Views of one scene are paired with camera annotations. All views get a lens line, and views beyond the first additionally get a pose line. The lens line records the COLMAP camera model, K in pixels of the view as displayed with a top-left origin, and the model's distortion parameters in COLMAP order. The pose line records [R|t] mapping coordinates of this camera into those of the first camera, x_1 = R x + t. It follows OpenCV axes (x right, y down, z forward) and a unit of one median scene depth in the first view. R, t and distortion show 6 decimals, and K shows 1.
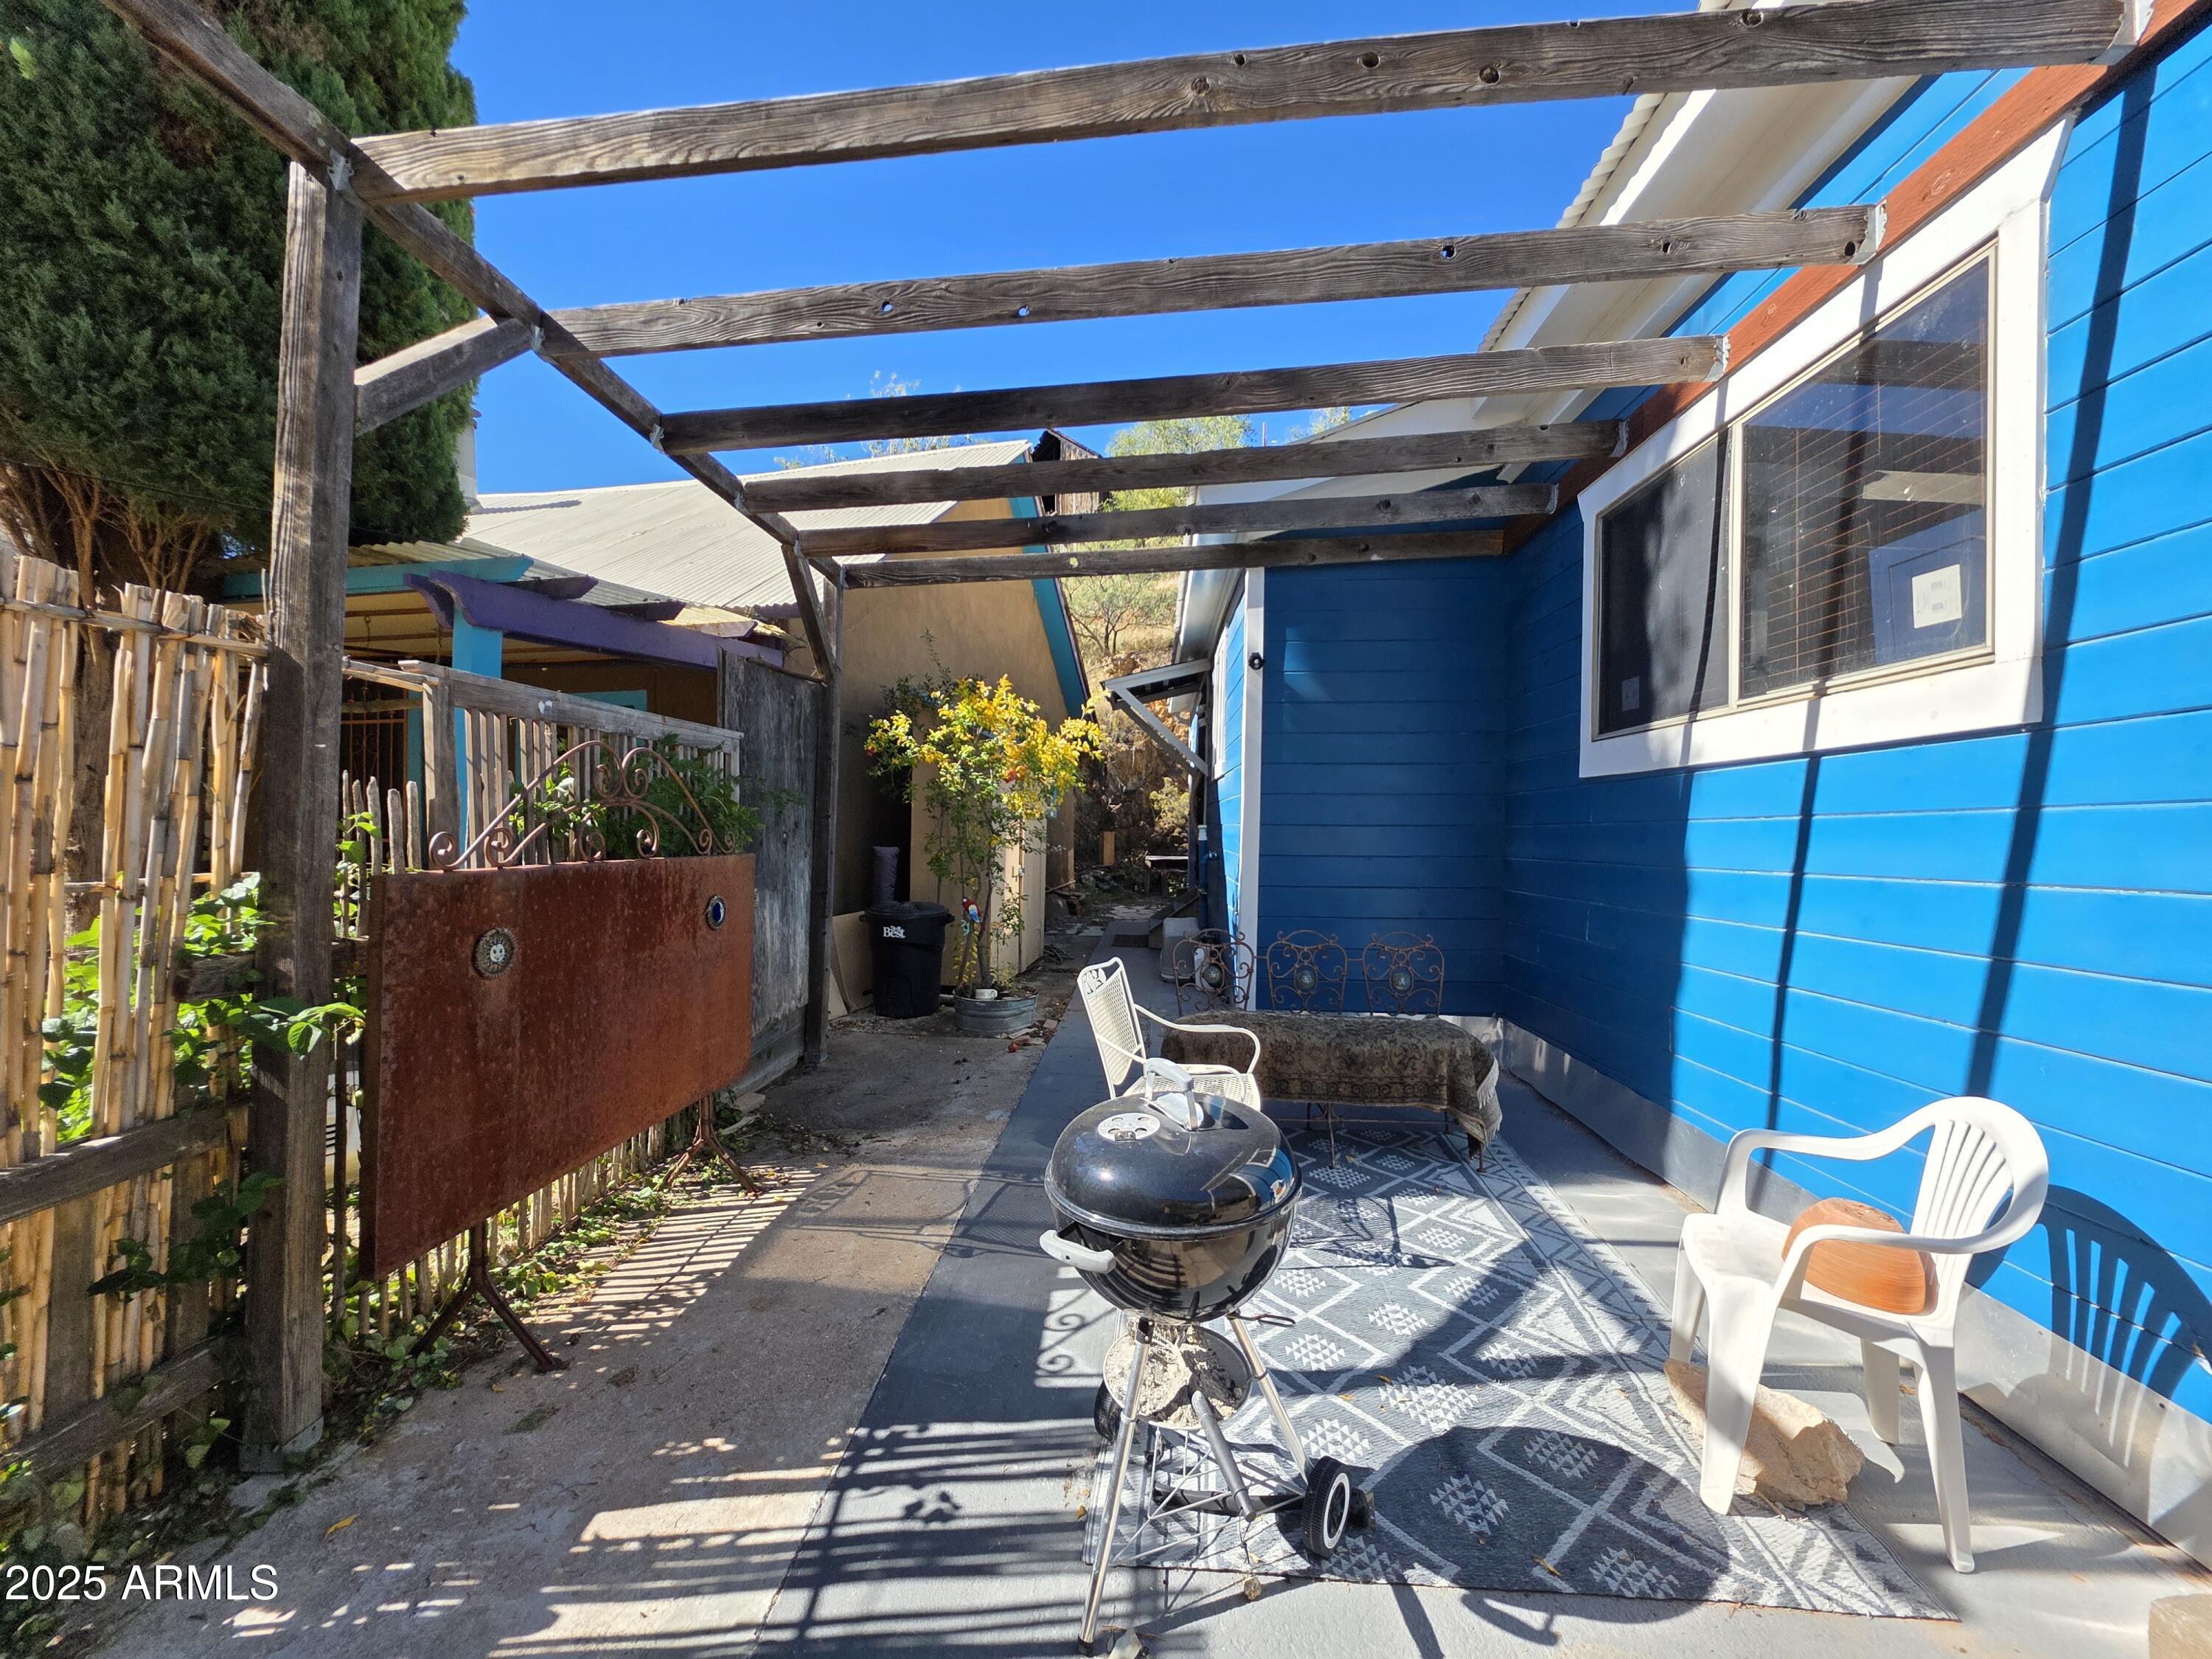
lens RADIAL K [[879.2, 0, 1100.2], [0, 879.2, 825.0], [0, 0, 1]] dist [0.002008, -0.000813]
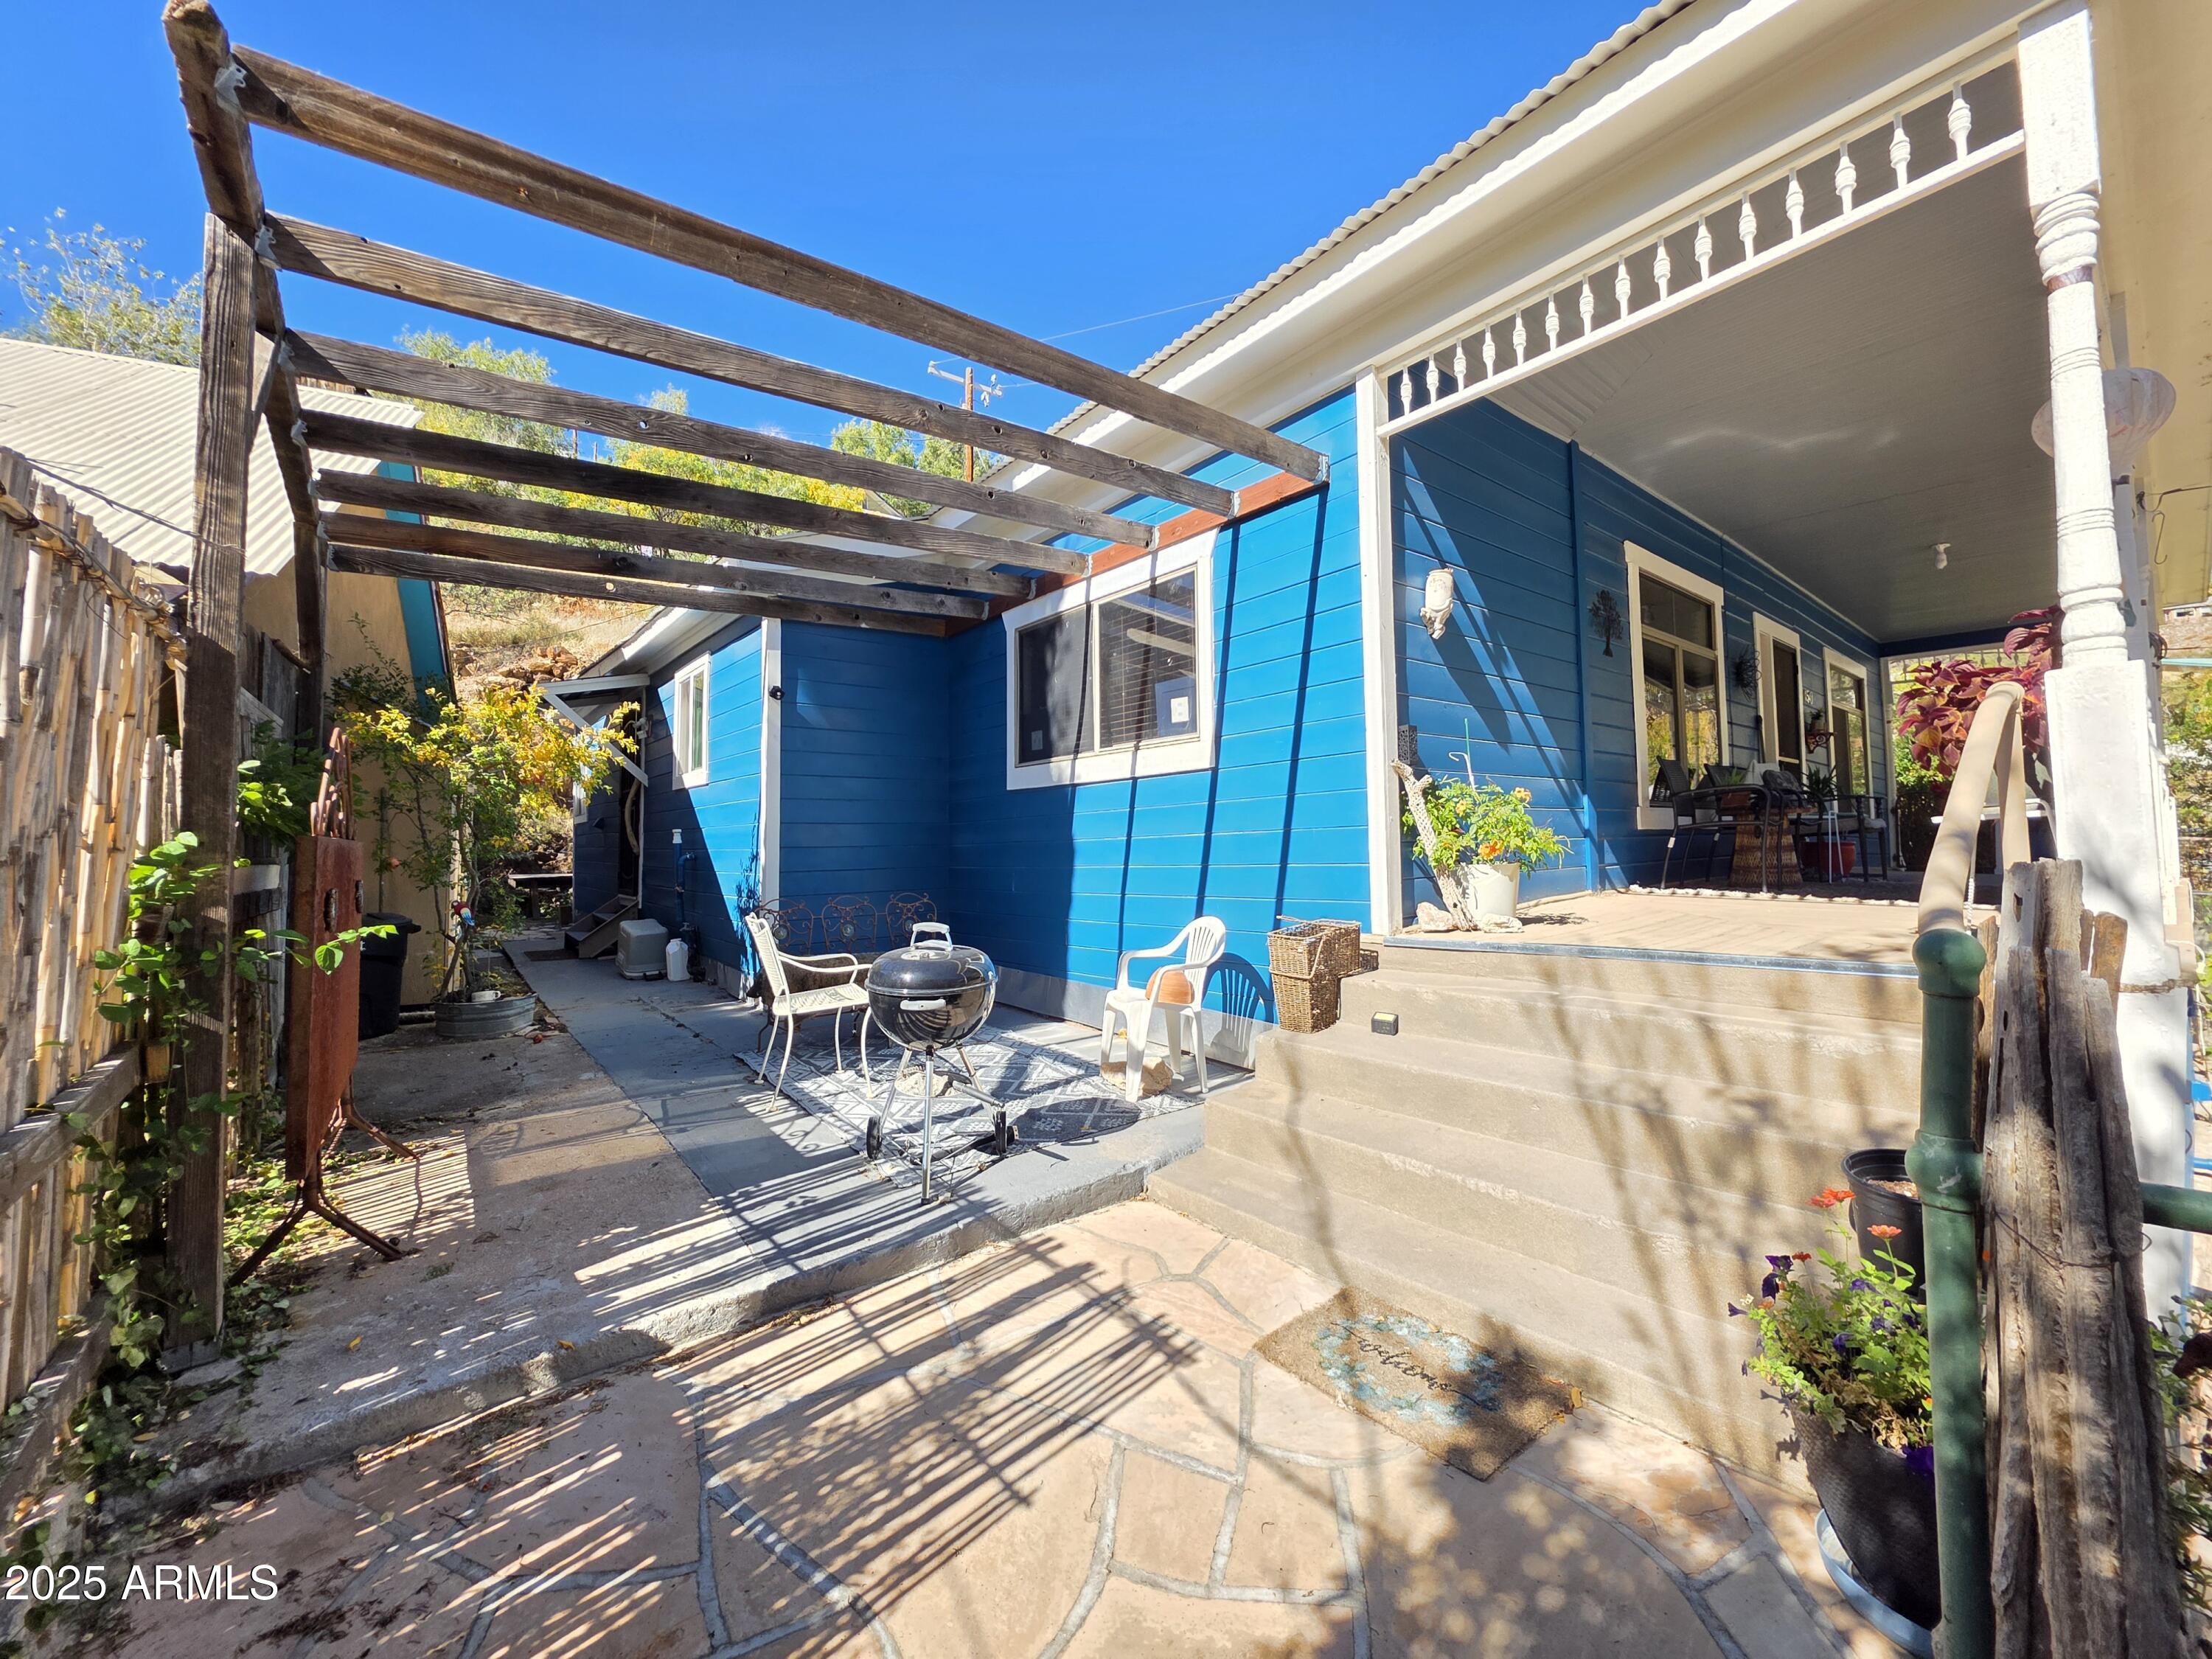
lens RADIAL K [[879.2, 0, 1100.4], [0, 879.2, 826.5], [0, 0, 1]] dist [0.002008, -0.000813]
pose [[0.739740, -0.002484, 0.672888, -0.632520], [0.018295, 0.999698, -0.016423, 0.065248], [-0.672644, 0.024459, 0.739562, -0.461488]]
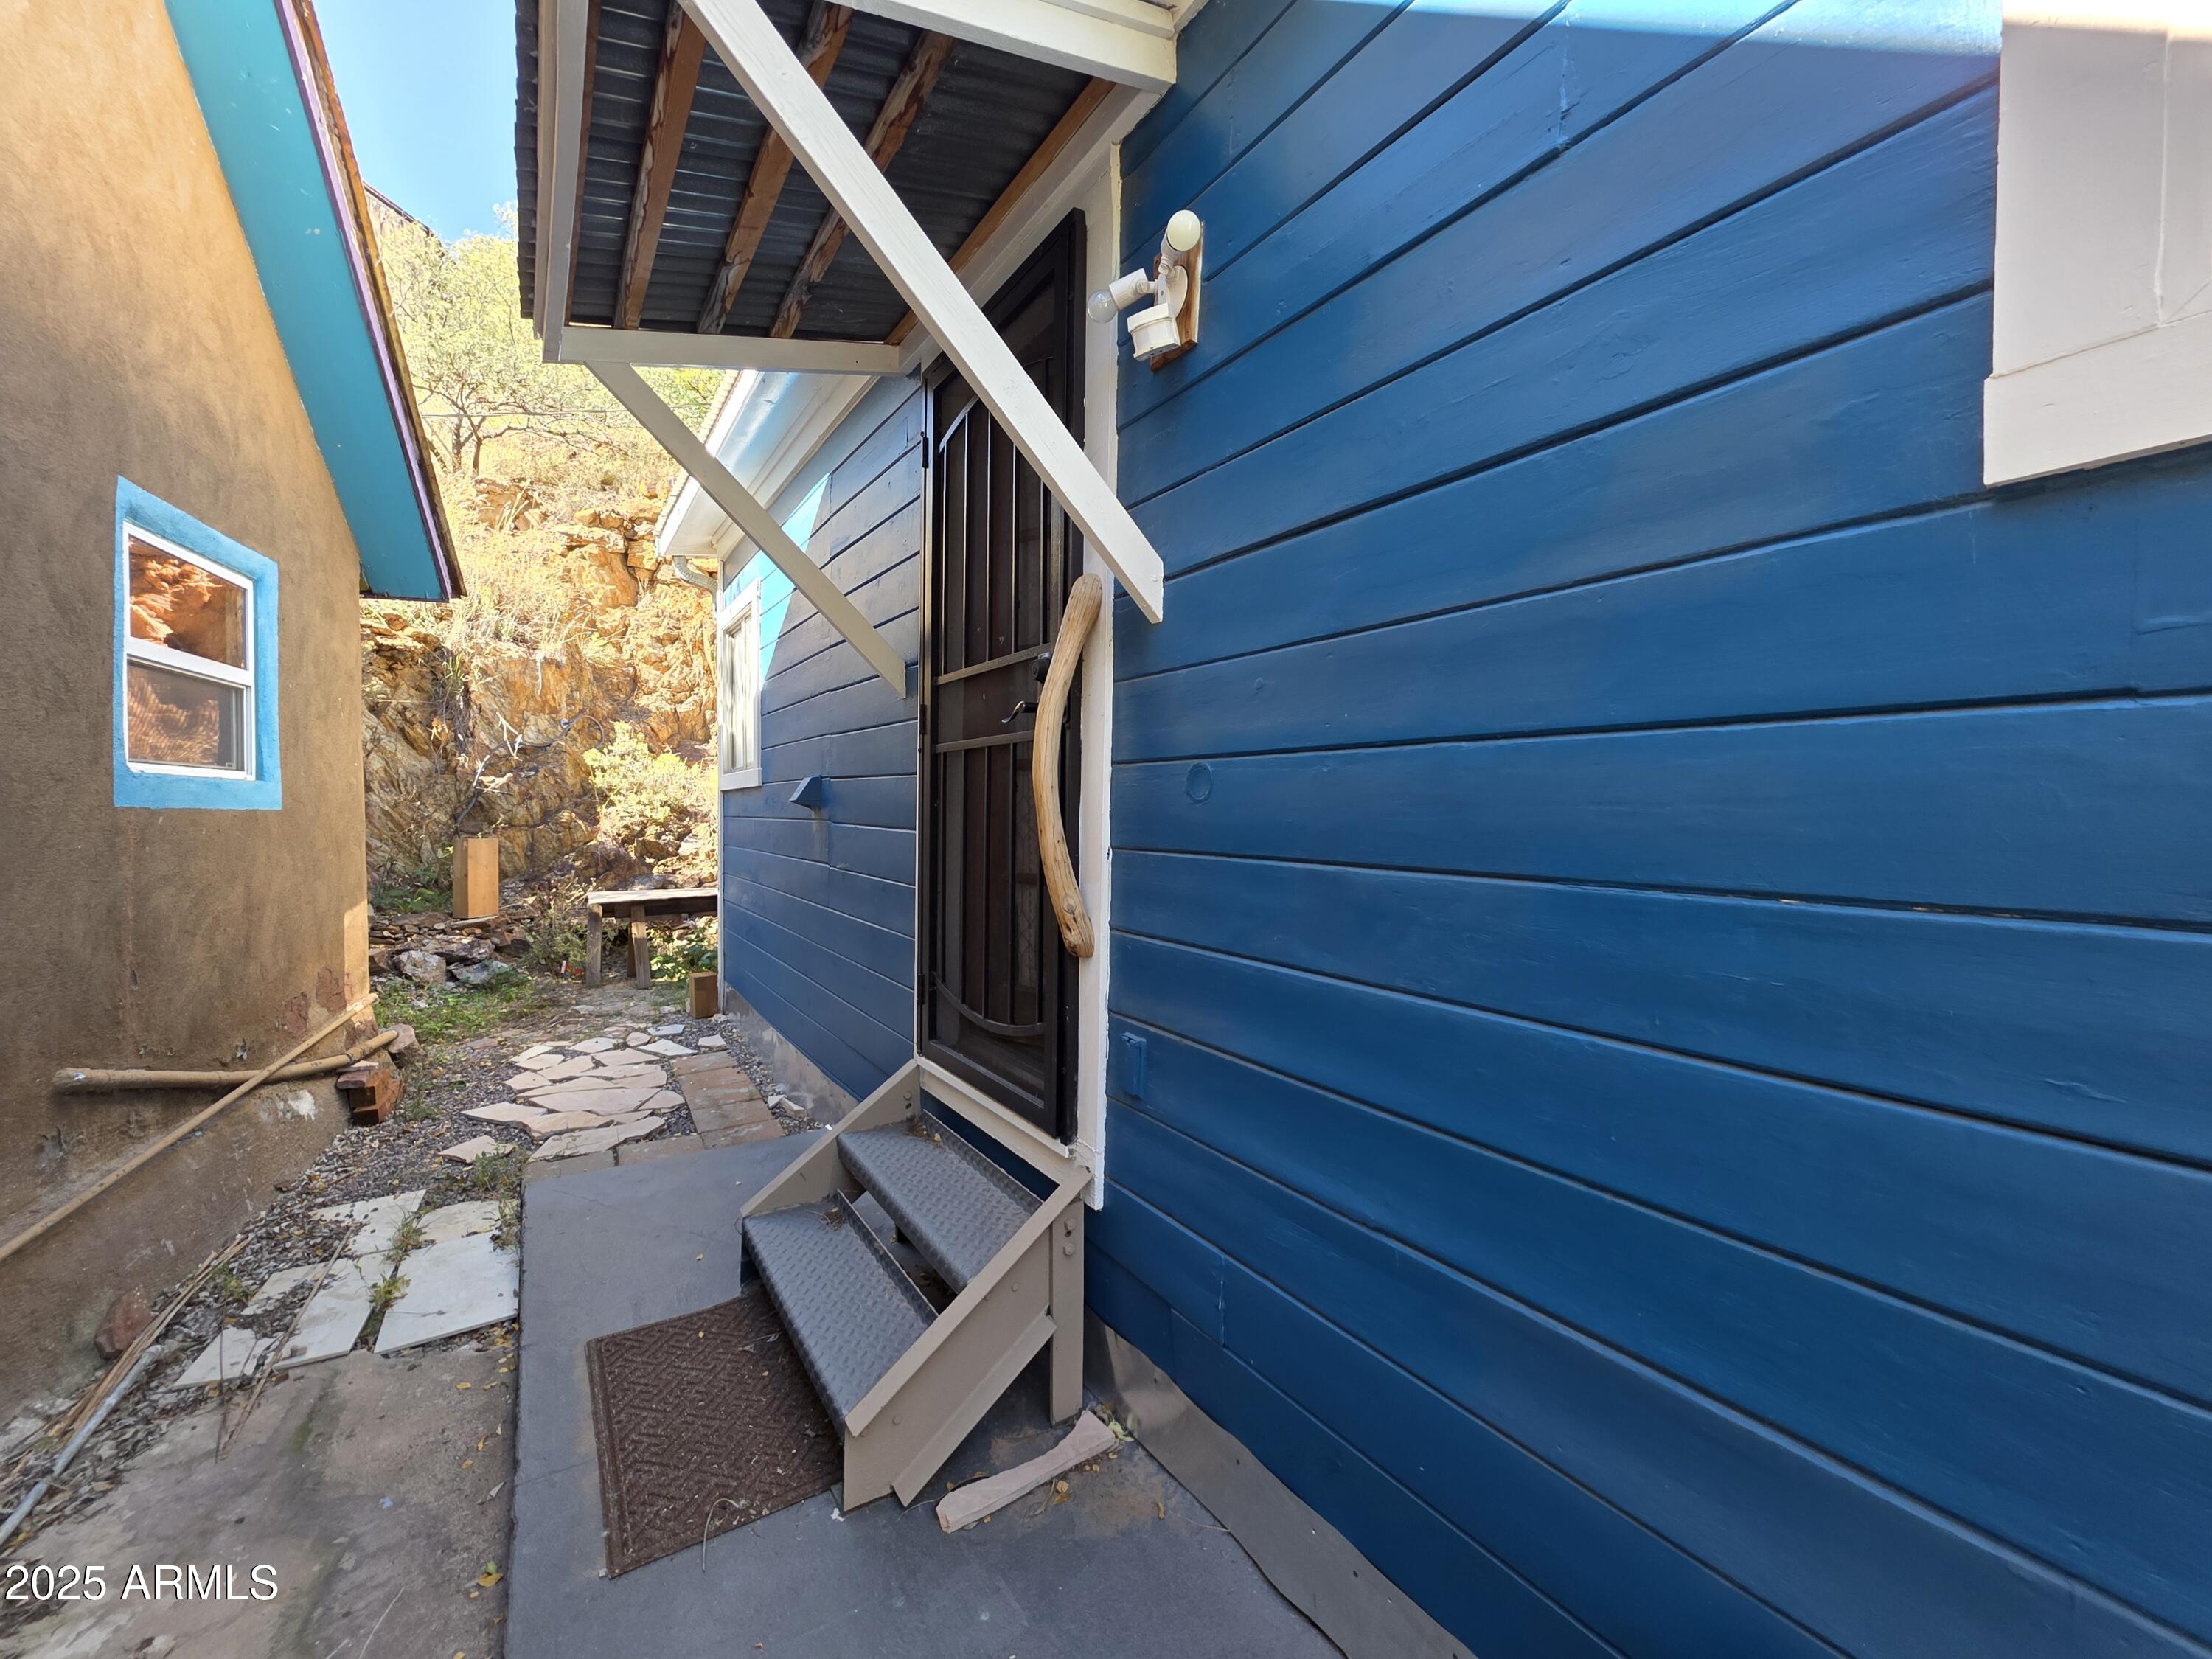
lens RADIAL K [[879.2, 0, 1112.4], [0, 879.2, 825.7], [0, 0, 1]] dist [0.002008, -0.000813]
pose [[0.791179, -0.013468, 0.611436, -0.052466], [0.001075, 0.999787, 0.020630, -0.041359], [-0.611584, -0.015665, 0.791025, 2.941019]]
